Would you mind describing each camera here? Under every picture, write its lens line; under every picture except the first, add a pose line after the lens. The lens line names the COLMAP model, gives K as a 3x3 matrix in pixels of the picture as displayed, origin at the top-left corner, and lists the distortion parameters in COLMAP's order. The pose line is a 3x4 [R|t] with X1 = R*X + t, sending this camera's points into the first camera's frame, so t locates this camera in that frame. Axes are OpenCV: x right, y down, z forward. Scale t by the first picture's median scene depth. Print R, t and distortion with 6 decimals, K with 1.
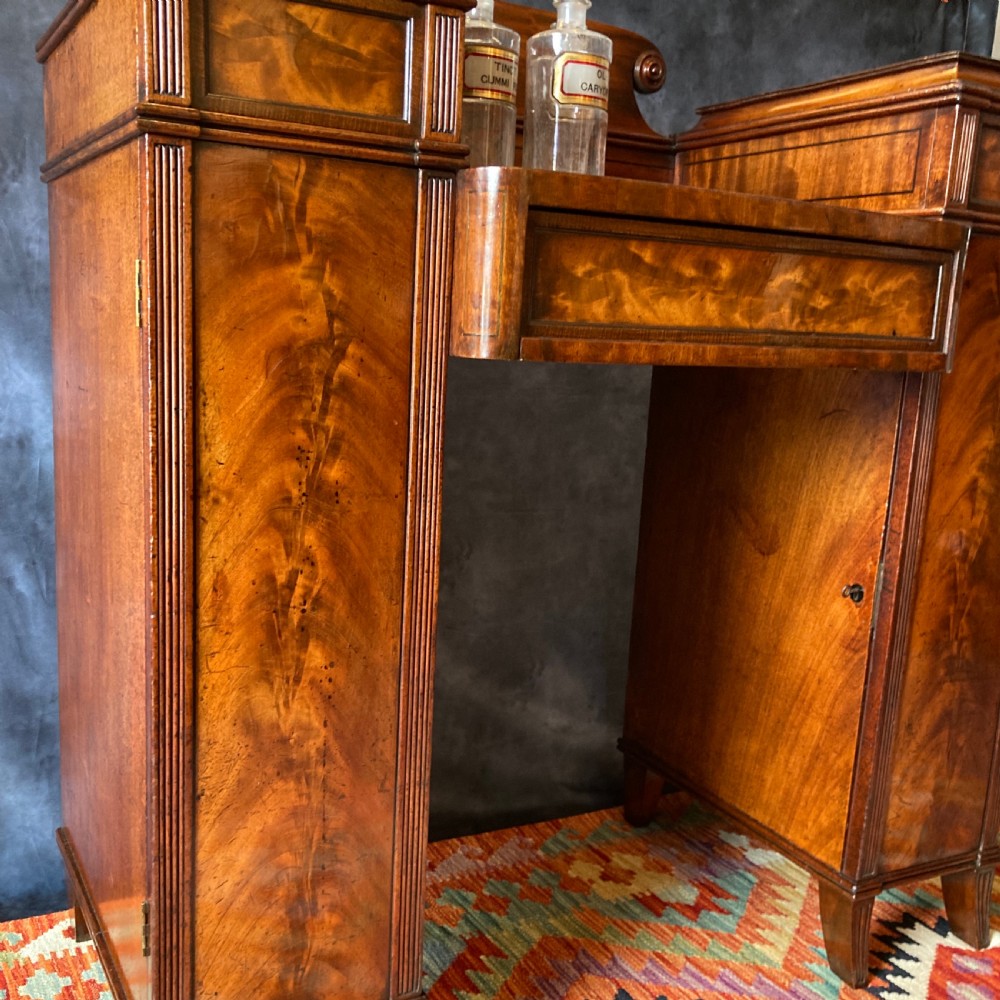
lens RADIAL K [[1139.2, 0, 501.0], [0, 1139.2, 540.4], [0, 0, 1]] dist [0.105912, -0.305147]
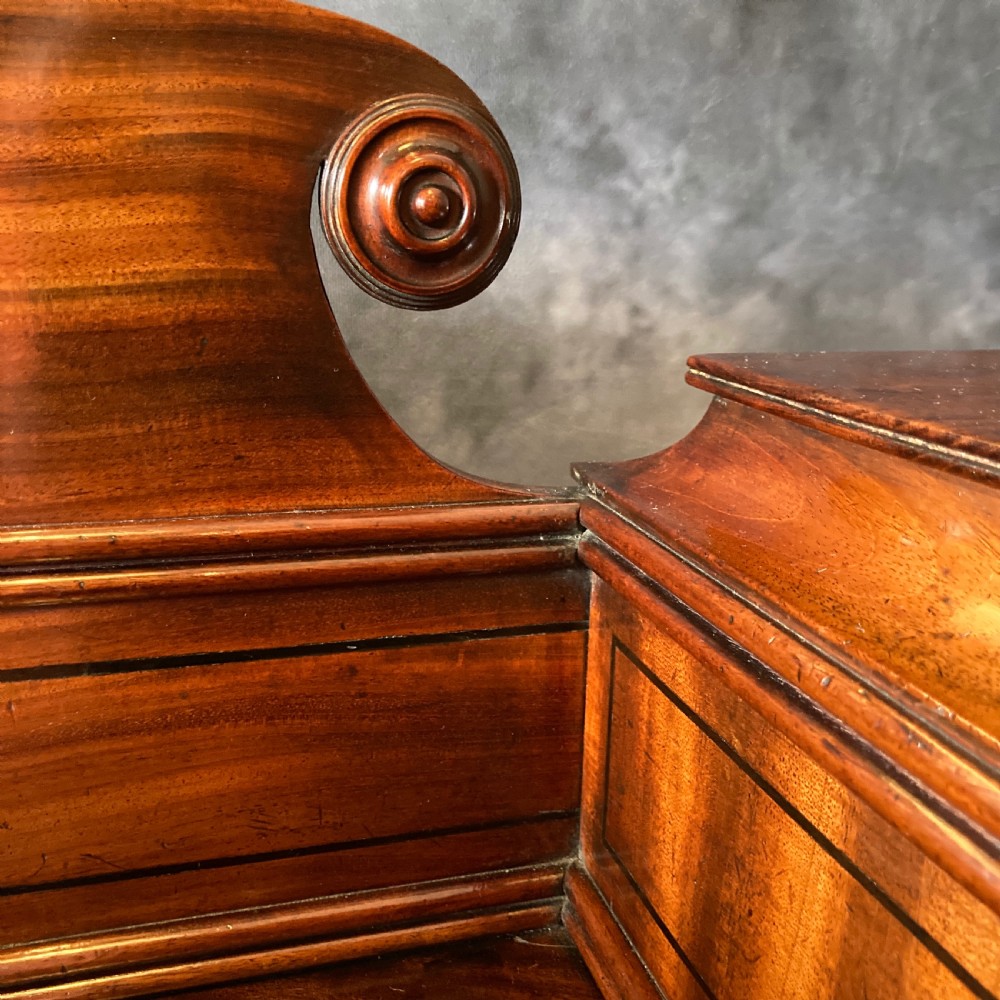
lens RADIAL K [[1113.3, 0, 501.0], [0, 1113.3, 530.1], [0, 0, 1]] dist [0.091479, -0.285441]
pose [[0.979508, 0.032270, -0.198802, 0.247885], [-0.014896, 0.995984, 0.088279, -0.506553], [0.200852, -0.083509, 0.976056, 1.115277]]
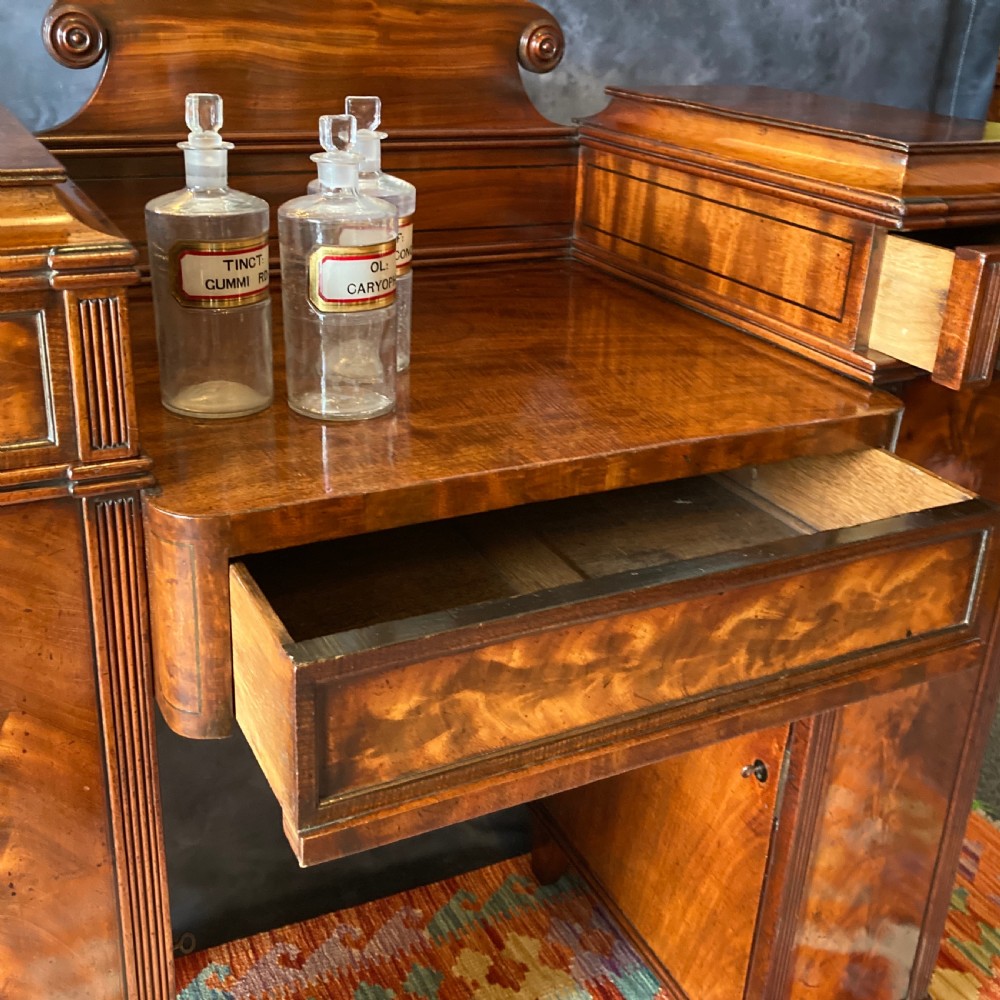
lens RADIAL K [[1195.5, 0, 499.4], [0, 1195.5, 456.2], [0, 0, 1]] dist [0.118563, -0.388007]
pose [[0.999507, 0.004714, -0.031049, 0.174740], [0.001281, 0.981730, 0.190276, -0.400868], [0.031379, -0.190222, 0.981239, 0.220616]]
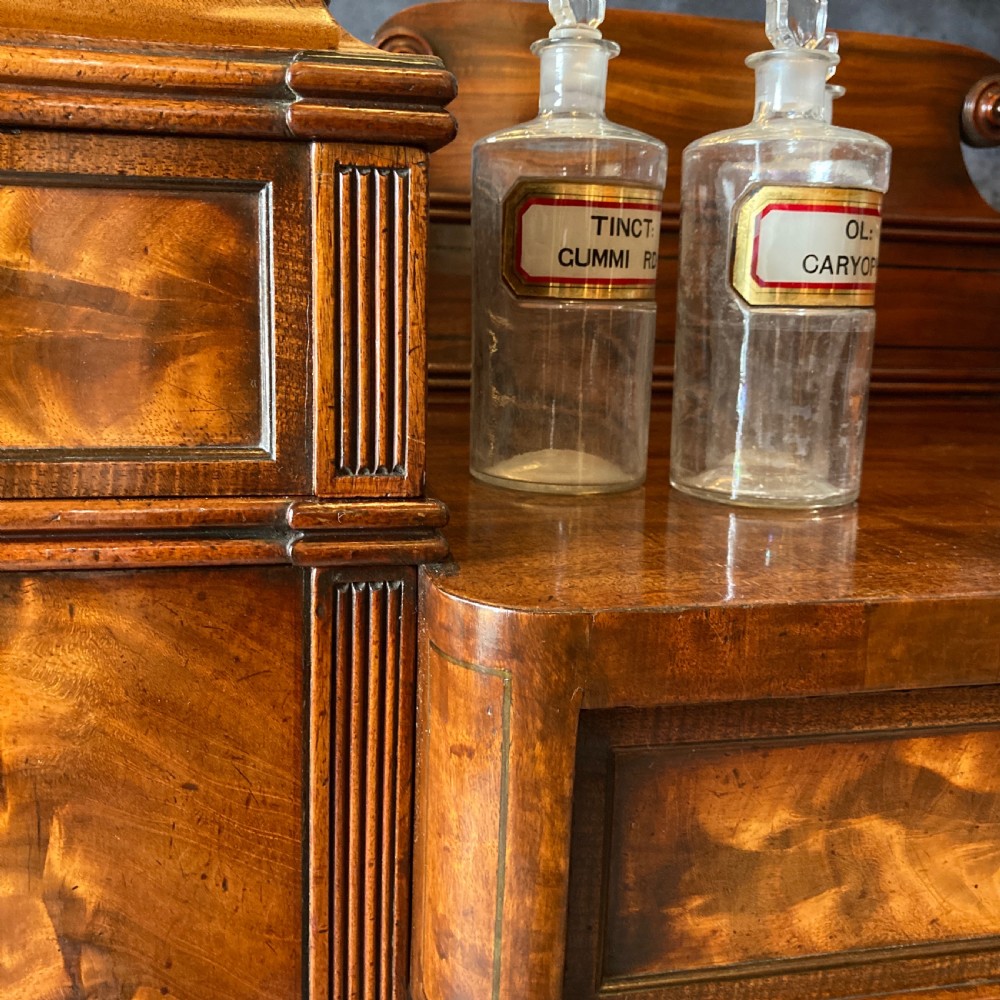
lens RADIAL K [[1121.6, 0, 504.4], [0, 1121.6, 476.0], [0, 0, 1]] dist [0.088441, -0.260652]
pose [[0.962274, 0.031506, -0.270252, 0.072260], [-0.036072, 0.999278, -0.011942, -0.286388], [0.269680, 0.021240, 0.962716, 0.539984]]
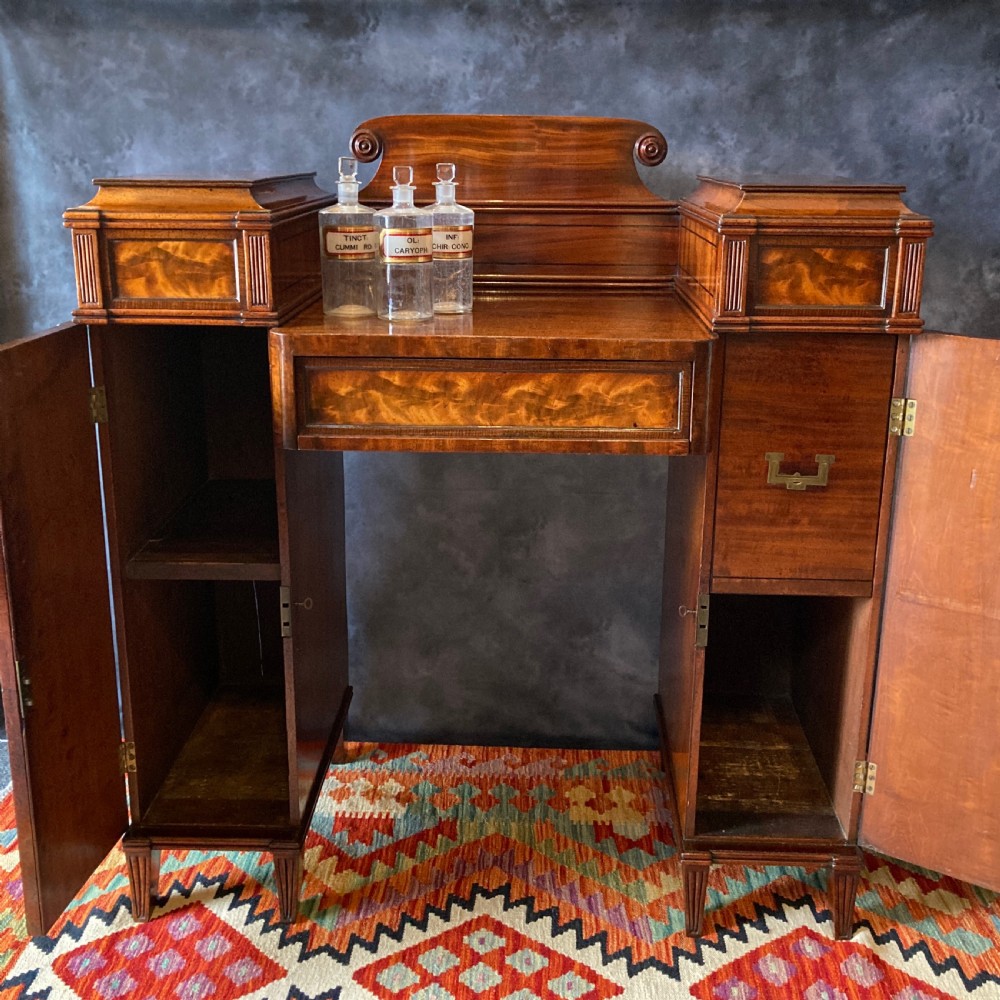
lens RADIAL K [[1195.5, 0, 499.4], [0, 1195.5, 456.2], [0, 0, 1]] dist [0.118563, -0.388007]
pose [[0.860758, 0.087376, -0.501459, 0.885378], [-0.060926, 0.995760, 0.068926, -0.229729], [0.505355, -0.028777, 0.862432, -0.223181]]
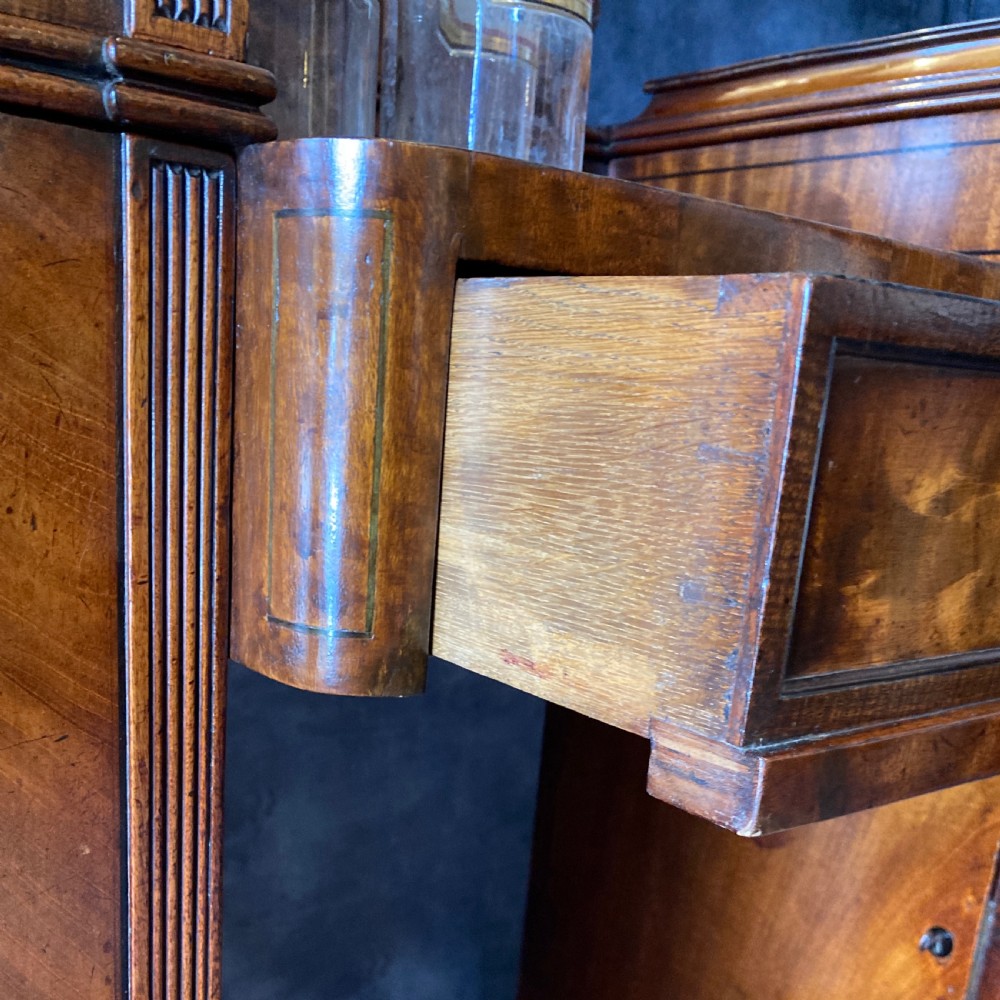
lens RADIAL K [[1223.0, 0, 497.0], [0, 1223.0, 728.2], [0, 0, 1]] dist [0.009785, -0.001630]
pose [[0.986184, -0.022462, 0.164121, -0.021660], [0.004944, 0.994314, 0.106377, -0.155169], [-0.165577, -0.104096, 0.980688, 0.503732]]
